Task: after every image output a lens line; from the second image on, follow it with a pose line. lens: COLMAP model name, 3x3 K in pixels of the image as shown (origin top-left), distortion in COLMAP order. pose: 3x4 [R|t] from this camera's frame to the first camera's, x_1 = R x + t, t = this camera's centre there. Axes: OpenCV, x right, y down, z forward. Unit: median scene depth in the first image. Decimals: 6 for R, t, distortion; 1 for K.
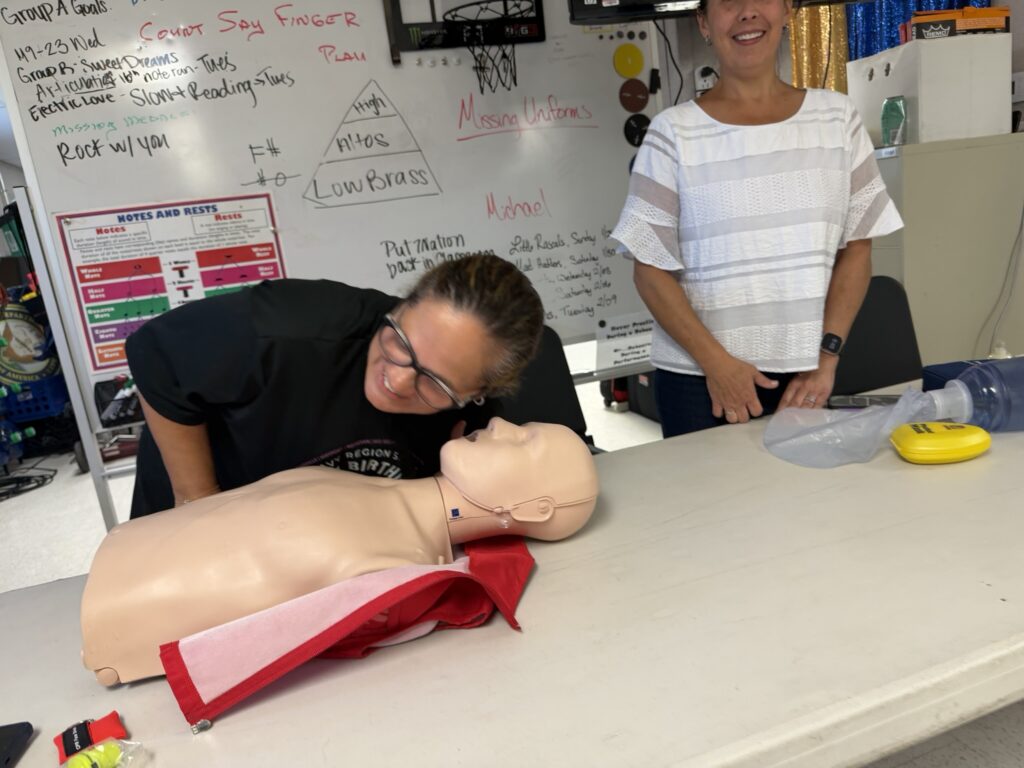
lens RADIAL K [[729.7, 0, 509.3], [0, 729.7, 406.3], [0, 0, 1]] dist [0.007651, -0.011687]
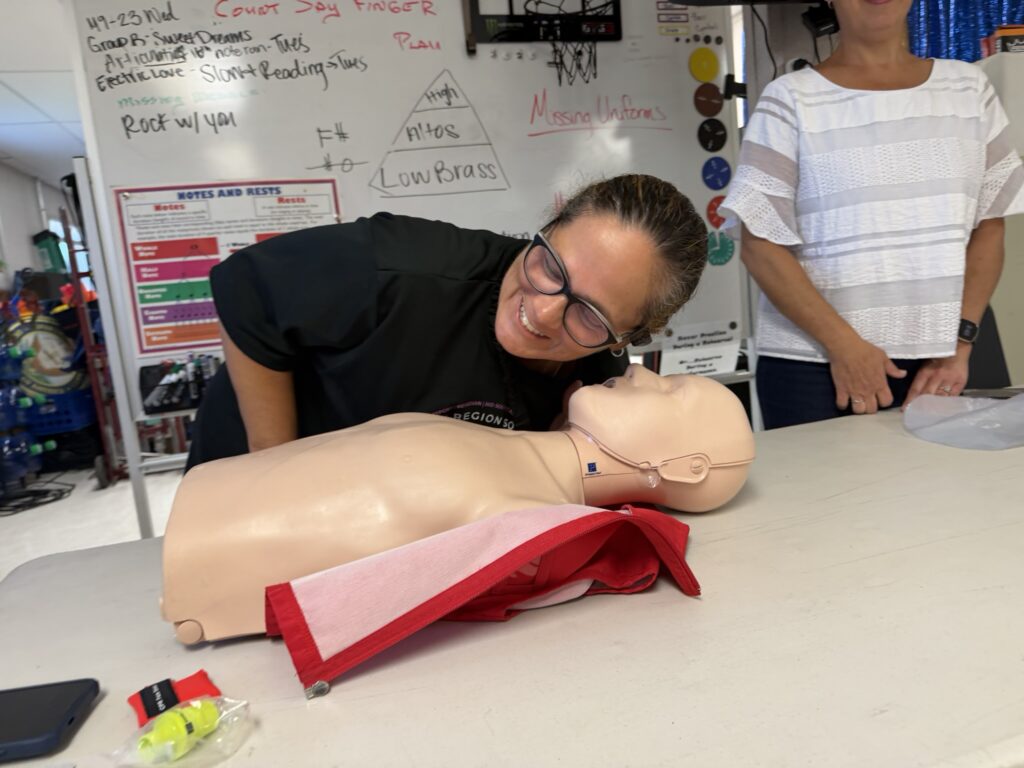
lens RADIAL K [[726.3, 0, 508.2], [0, 726.3, 393.5], [0, 0, 1]] dist [0.035538, -0.044088]
pose [[0.999257, 0.034770, -0.016599, -0.078736], [-0.036042, 0.995837, -0.083724, 0.064617], [0.013619, 0.084260, 0.996351, 0.074939]]
